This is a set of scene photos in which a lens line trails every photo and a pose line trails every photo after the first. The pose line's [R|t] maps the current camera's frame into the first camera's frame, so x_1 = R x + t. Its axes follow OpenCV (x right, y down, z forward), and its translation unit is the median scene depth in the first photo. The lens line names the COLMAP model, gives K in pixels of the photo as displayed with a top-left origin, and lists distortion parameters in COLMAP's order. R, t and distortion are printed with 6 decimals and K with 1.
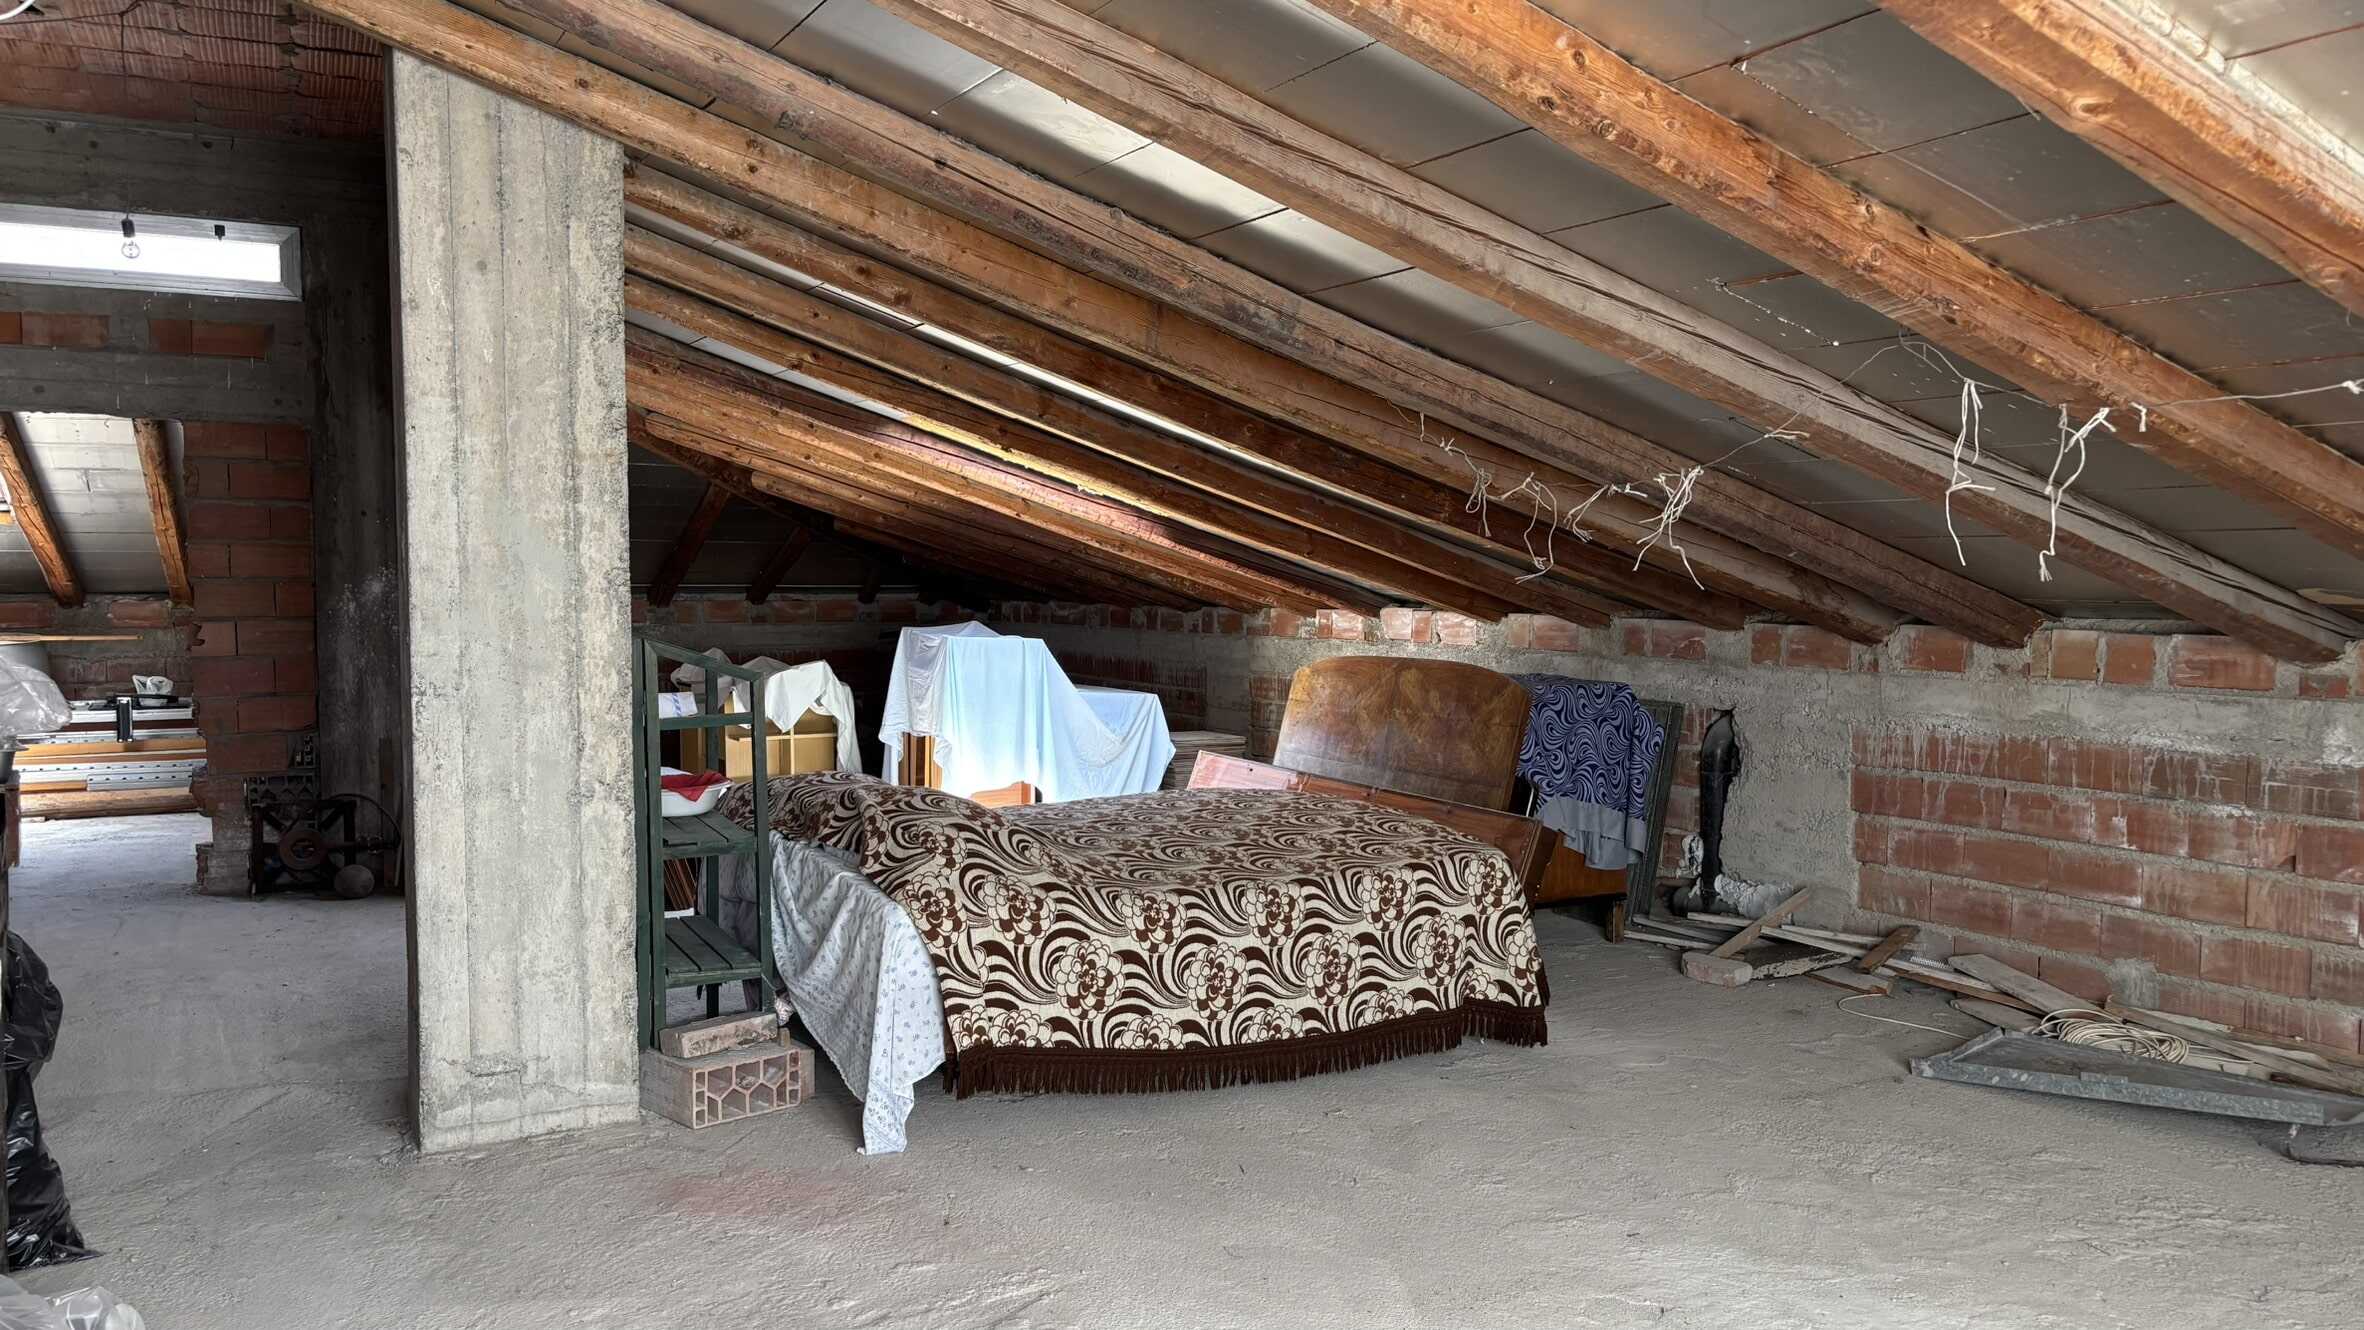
lens RADIAL K [[1777.1, 0, 1163.7], [0, 1777.1, 666.4], [0, 0, 1]] dist [0.054509, -0.062715]
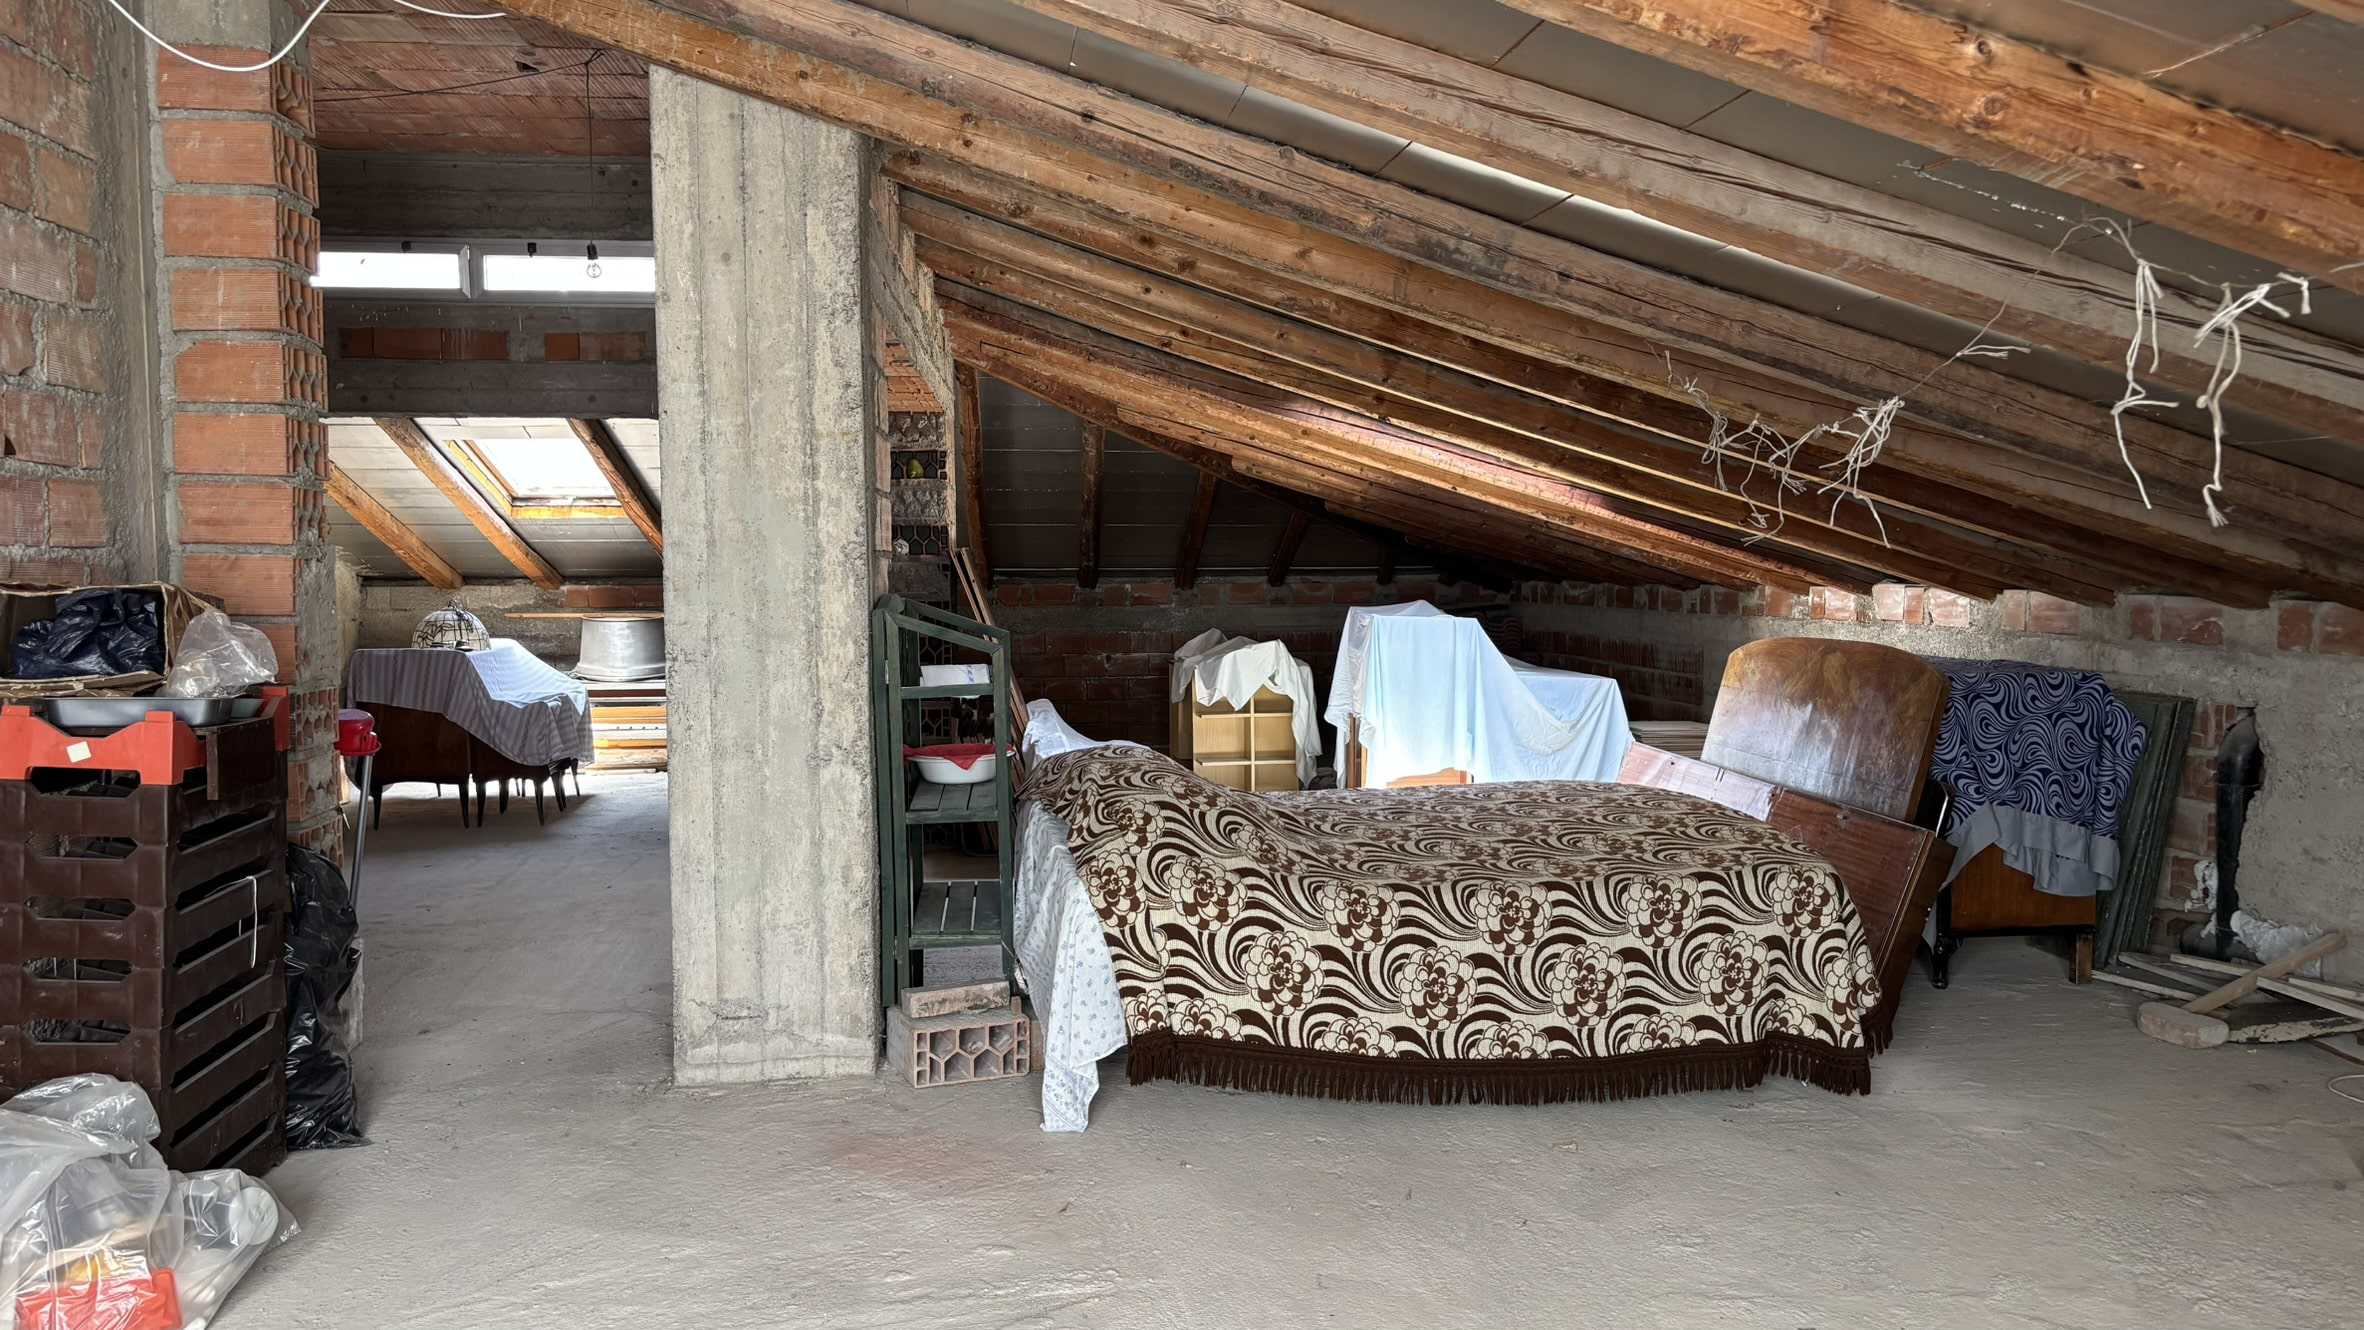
lens RADIAL K [[1777.1, 0, 1196.6], [0, 1777.1, 661.9], [0, 0, 1]] dist [0.054509, -0.062715]
pose [[0.930271, 0.012859, -0.366647, 0.251009], [-0.011278, 0.999916, 0.006453, 0.005841], [0.366699, -0.001868, 0.930338, 0.105960]]
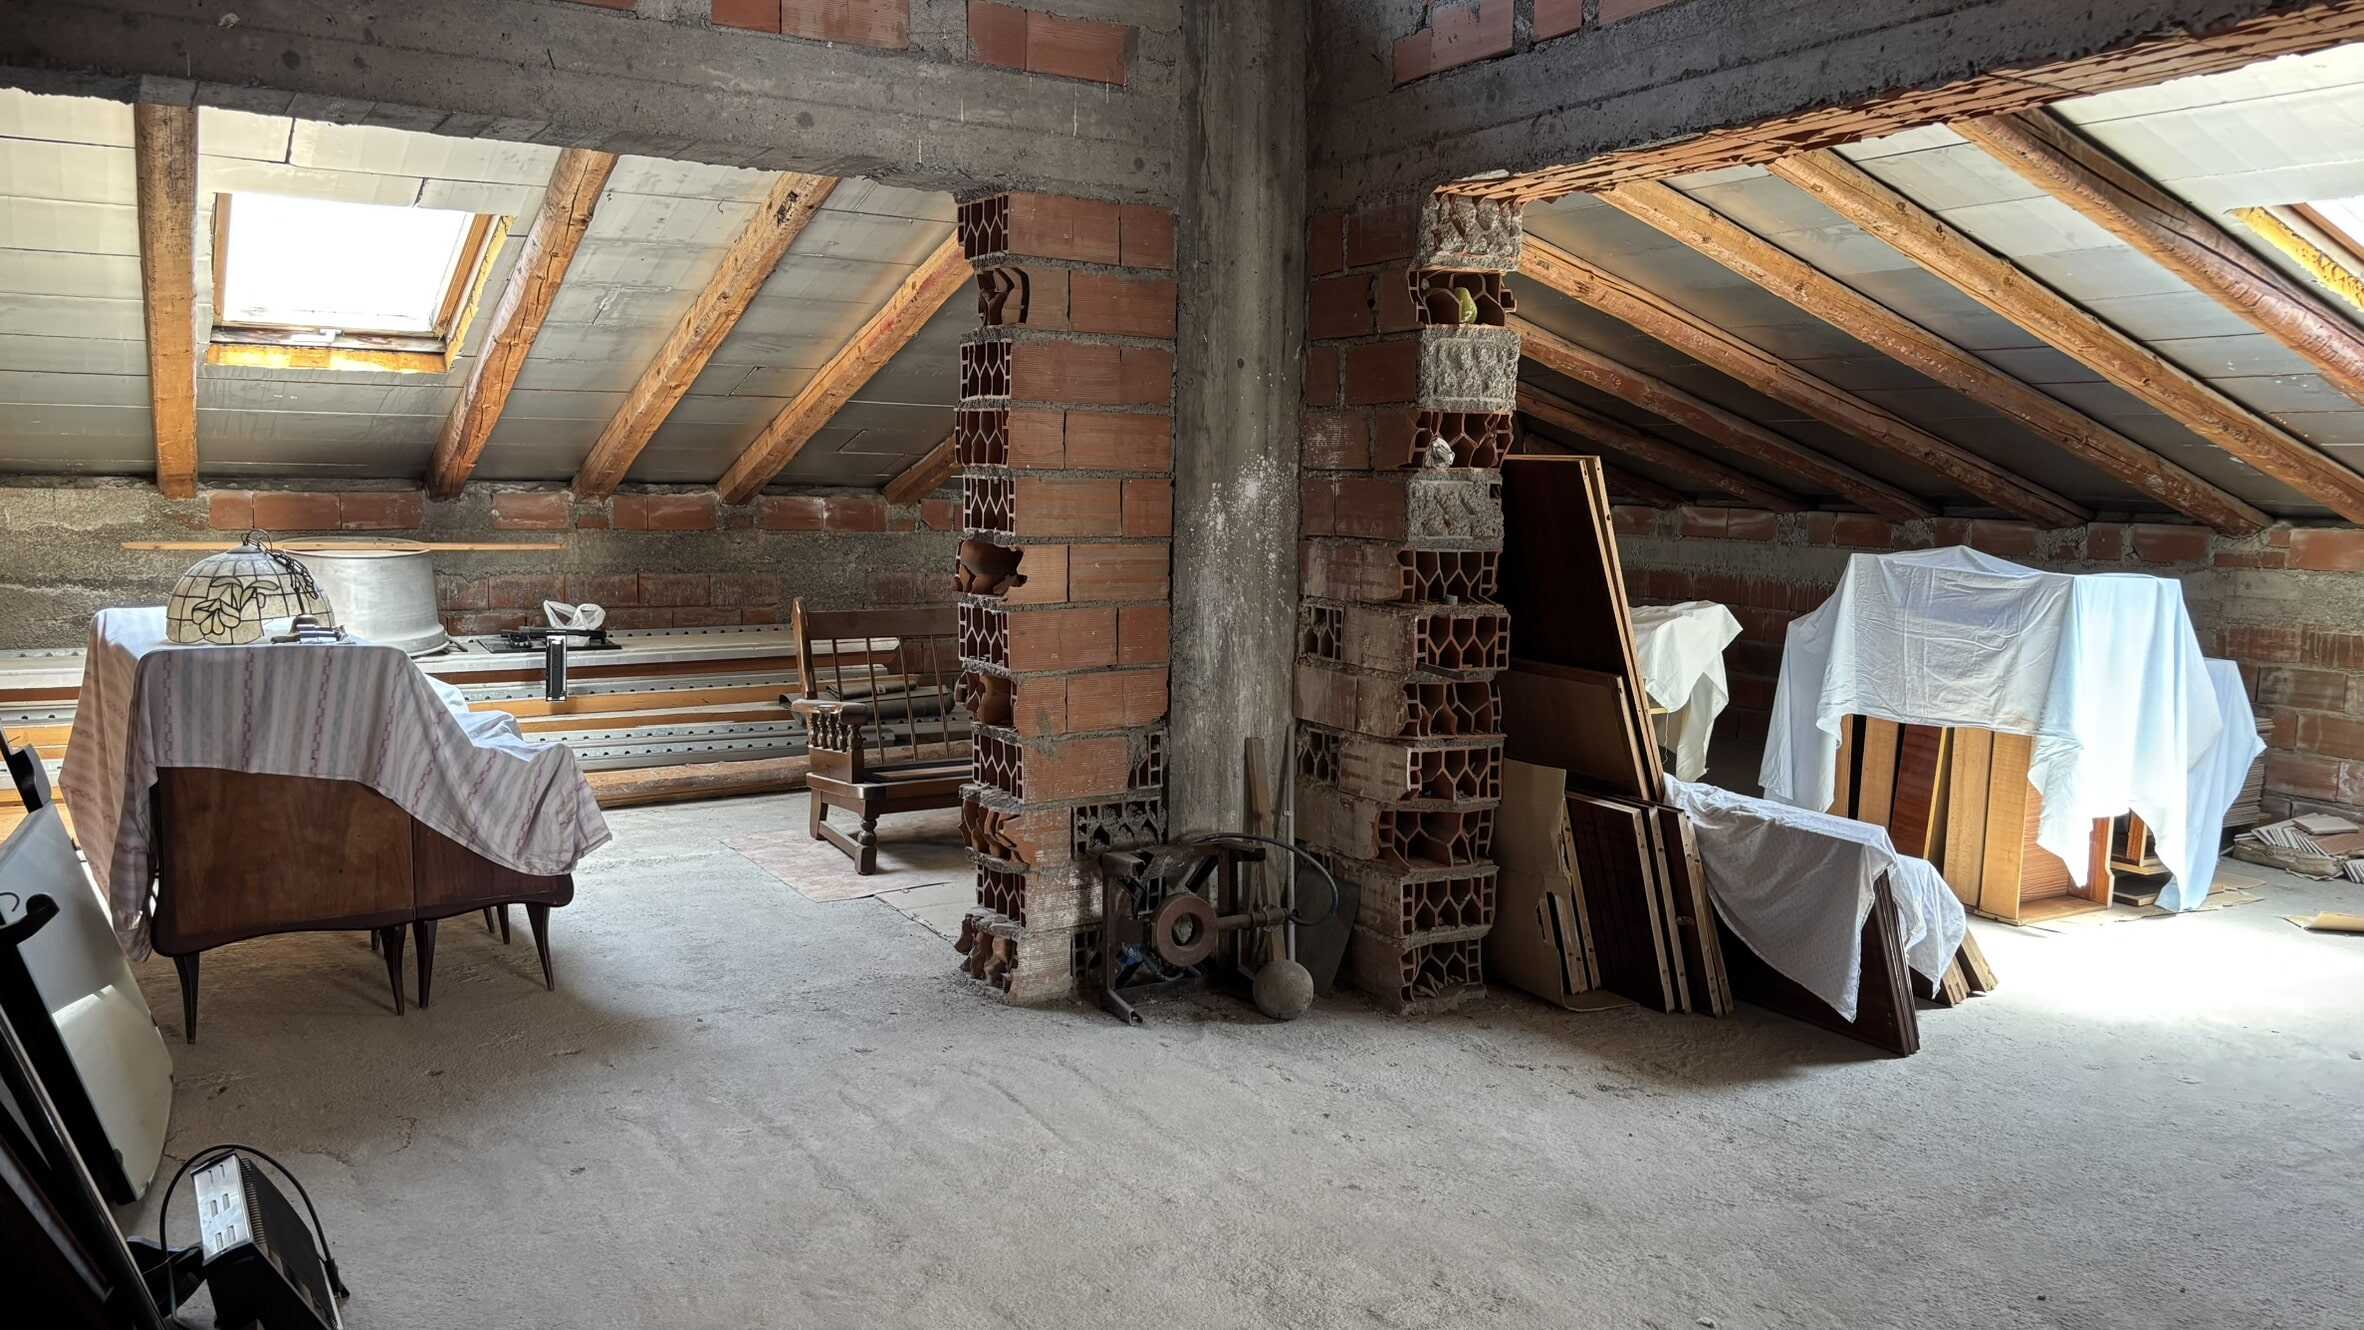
lens RADIAL K [[1777.1, 0, 1171.1], [0, 1777.1, 676.6], [0, 0, 1]] dist [0.054509, -0.062715]
pose [[0.998729, 0.009575, 0.049490, -0.830212], [-0.012929, 0.997608, 0.067899, -0.035467], [-0.048721, -0.068452, 0.996464, 0.674988]]
